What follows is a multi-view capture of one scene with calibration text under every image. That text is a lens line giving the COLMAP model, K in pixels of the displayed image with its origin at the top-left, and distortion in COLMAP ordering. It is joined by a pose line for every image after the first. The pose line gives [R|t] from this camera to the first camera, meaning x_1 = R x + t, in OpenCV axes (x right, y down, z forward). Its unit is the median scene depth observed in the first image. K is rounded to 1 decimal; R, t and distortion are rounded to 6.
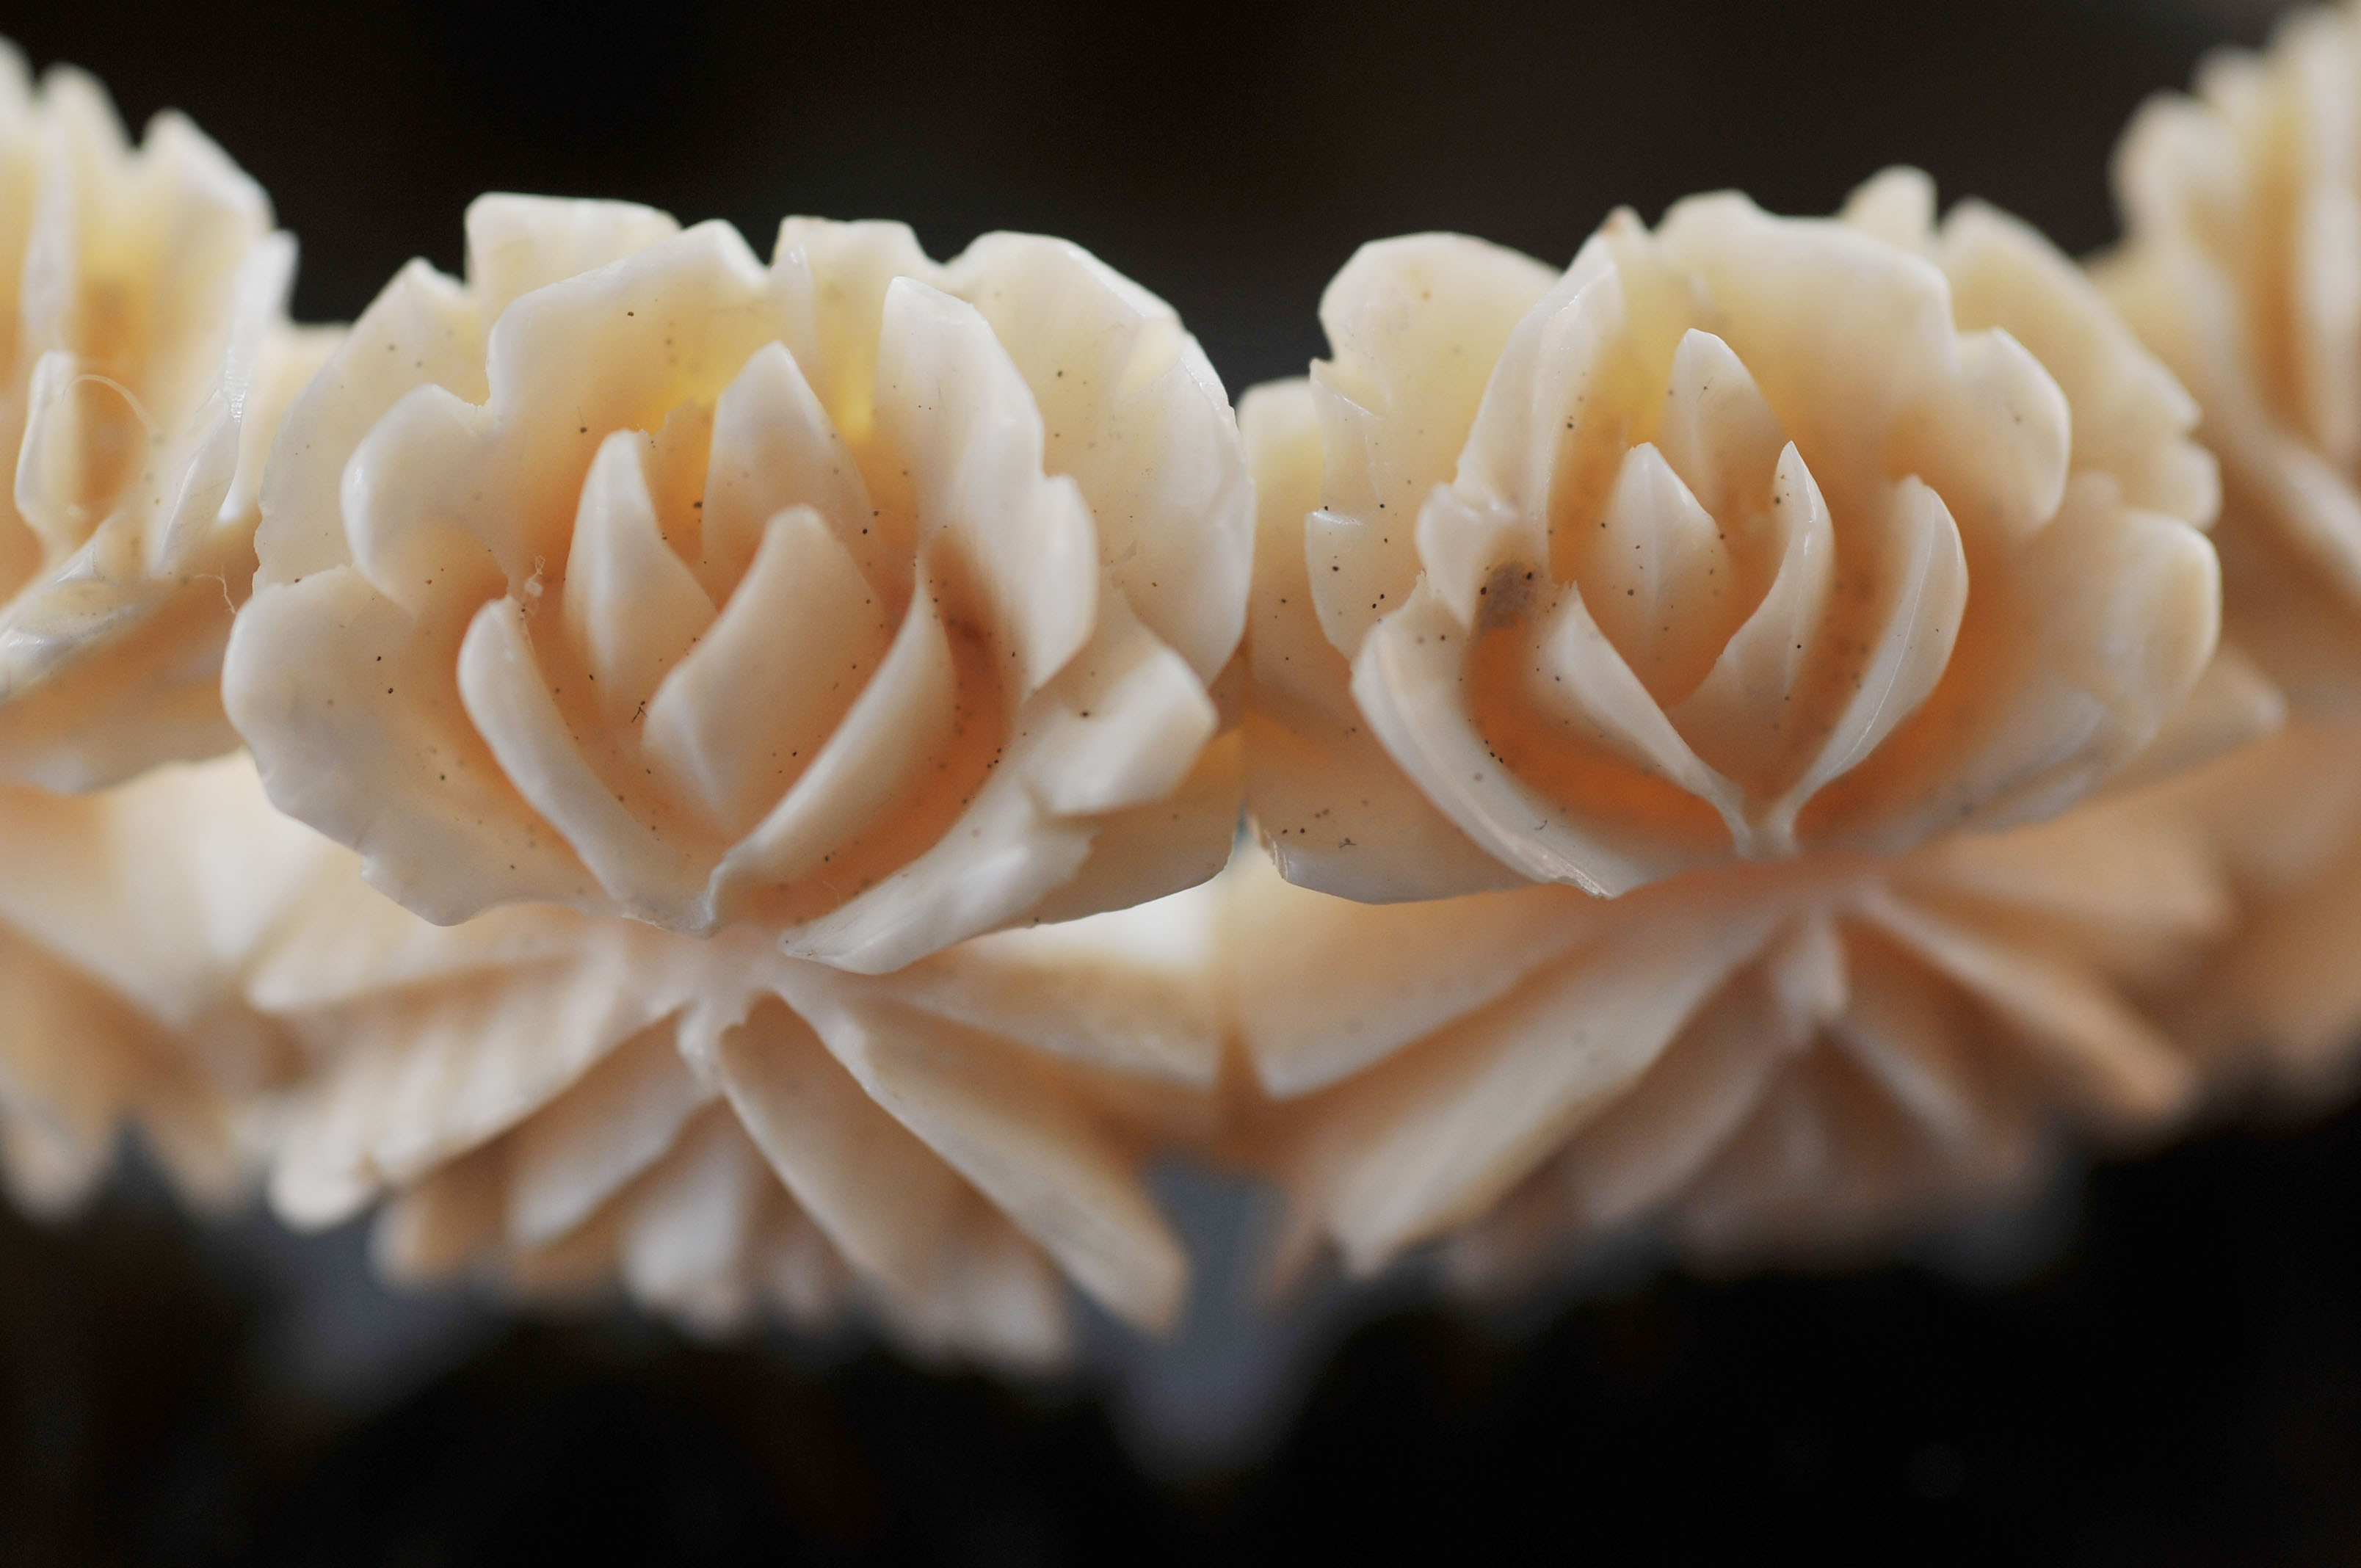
lens RADIAL K [[10004.1, 0, 1182.0], [0, 10004.1, 782.6], [0, 0, 1]] dist [-0.010578, 0.000000]
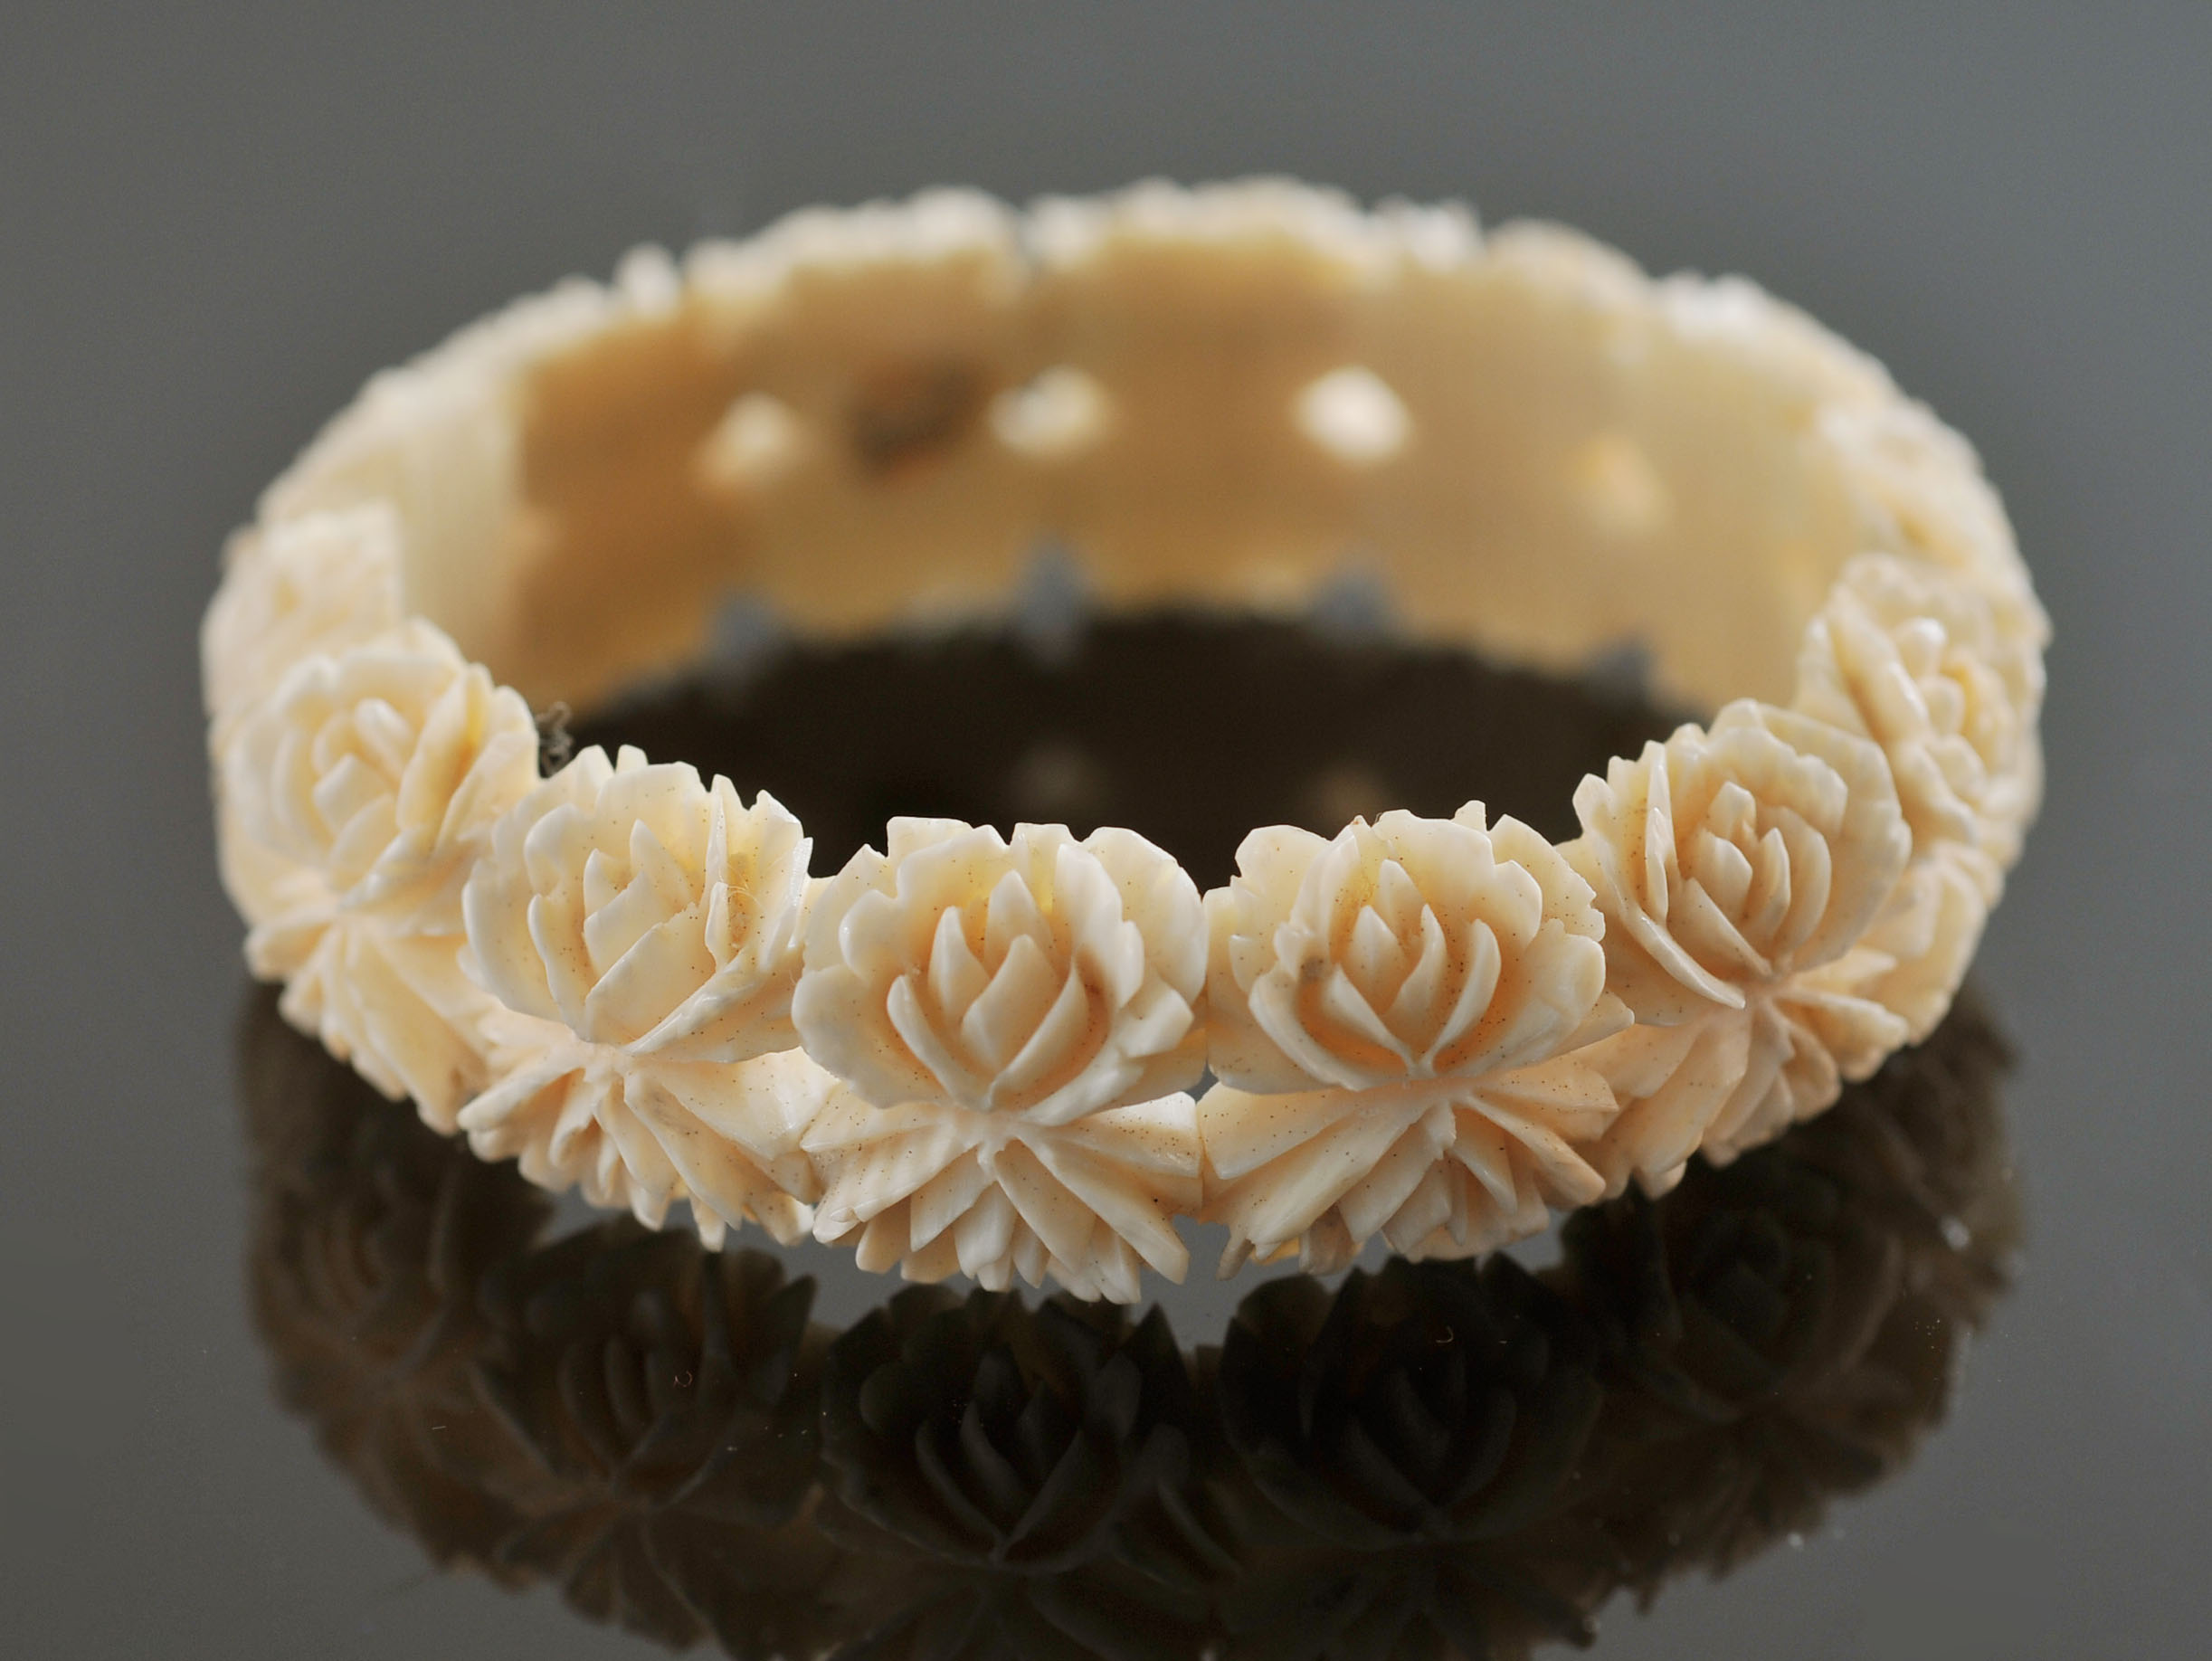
lens RADIAL K [[5804.3, 0, 1105.1], [0, 5804.3, 831.2], [0, 0, 1]] dist [-0.102001, 0.000000]
pose [[0.999631, -0.017415, -0.020829, 0.011775], [0.015582, 0.996246, -0.085152, 0.066832], [0.022234, 0.084796, 0.996150, -0.416067]]
